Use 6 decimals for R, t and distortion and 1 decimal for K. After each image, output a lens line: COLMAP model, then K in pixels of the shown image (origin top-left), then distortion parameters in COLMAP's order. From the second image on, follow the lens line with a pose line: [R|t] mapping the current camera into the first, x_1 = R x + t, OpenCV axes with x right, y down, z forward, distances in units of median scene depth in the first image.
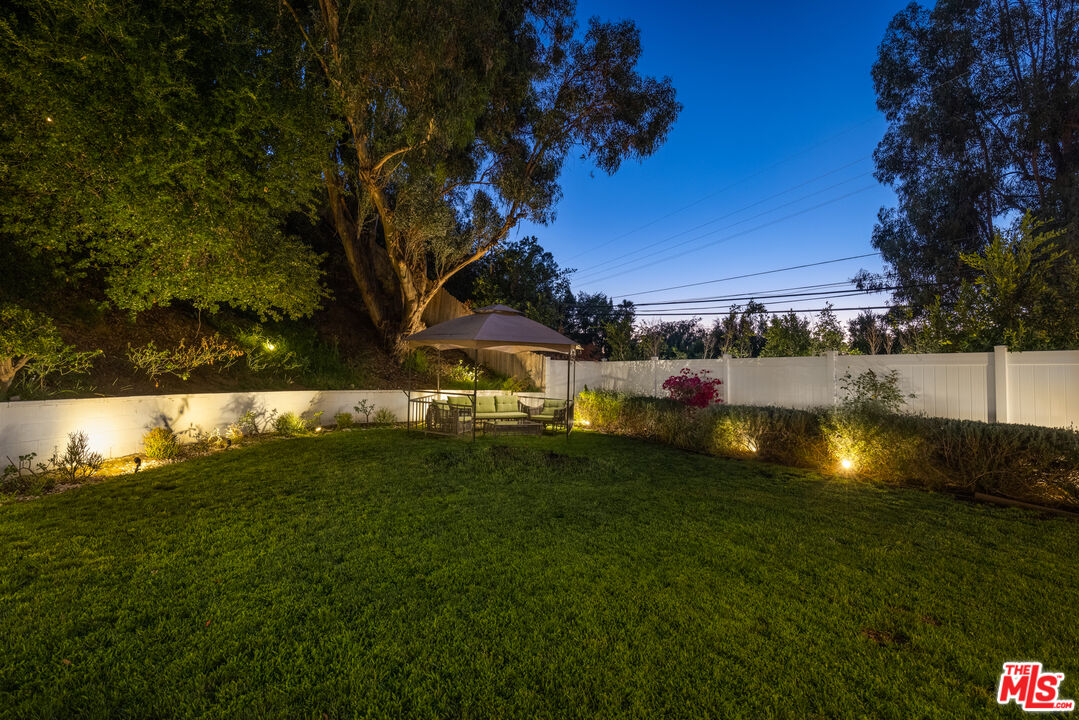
lens RADIAL K [[483.1, 0, 536.9], [0, 483.1, 361.7], [0, 0, 1]] dist [0.001846, 0.000197]
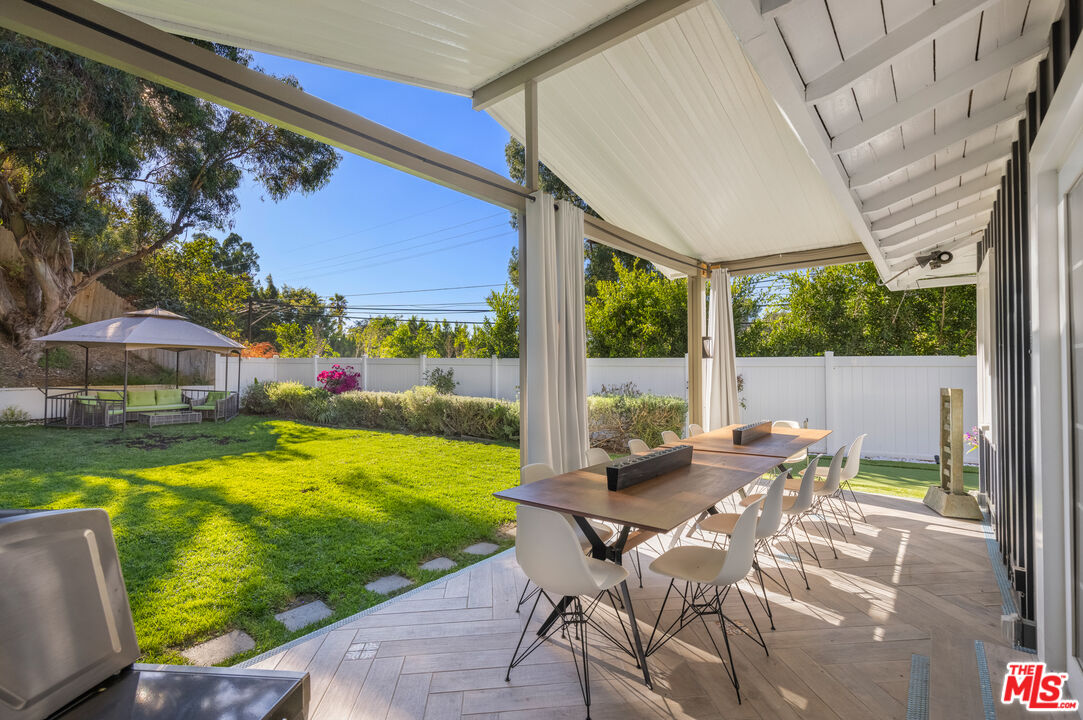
lens RADIAL K [[481.3, 0, 541.5], [0, 481.3, 360.0], [0, 0, 1]] dist [-0.001100, 0.000156]
pose [[0.867652, -0.001588, 0.497169, 0.119769], [-0.011002, 0.999689, 0.022394, -0.029612], [-0.497050, -0.024900, 0.867365, -0.352854]]
